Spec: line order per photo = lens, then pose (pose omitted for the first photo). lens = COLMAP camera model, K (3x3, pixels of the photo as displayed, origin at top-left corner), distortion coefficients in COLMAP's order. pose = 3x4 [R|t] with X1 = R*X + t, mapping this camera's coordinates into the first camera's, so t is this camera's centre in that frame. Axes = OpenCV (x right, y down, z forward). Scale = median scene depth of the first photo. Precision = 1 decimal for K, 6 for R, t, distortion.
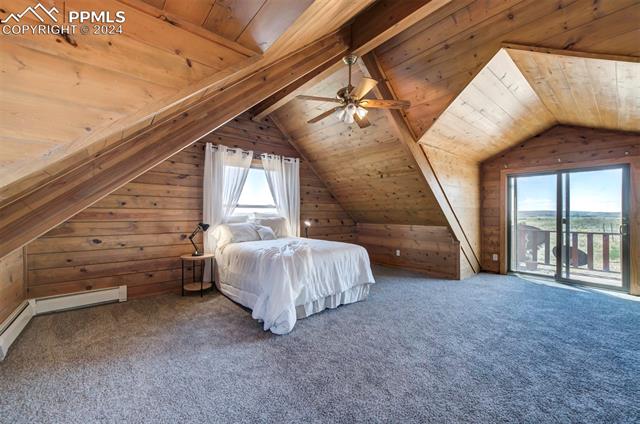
lens RADIAL K [[254.8, 0, 321.9], [0, 254.8, 213.4], [0, 0, 1]] dist [-0.002943, -0.000117]
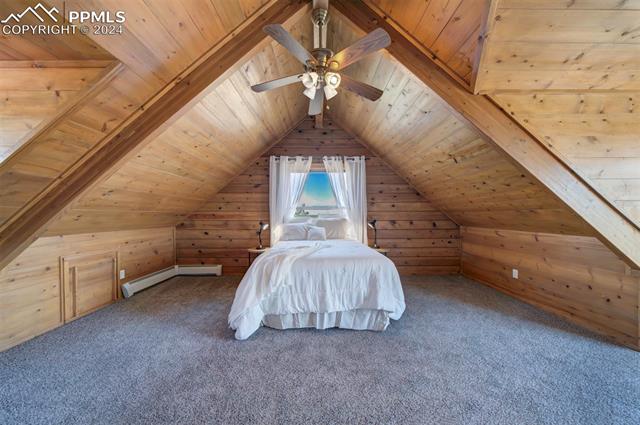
lens RADIAL K [[218.9, 0, 319.2], [0, 218.9, 213.4], [0, 0, 1]] dist [-0.005152, -0.000038]
pose [[0.765328, -0.006881, -0.643604, 0.418735], [0.005565, 0.999976, -0.004074, -0.000026], [0.643616, -0.000463, 0.765348, 0.379239]]
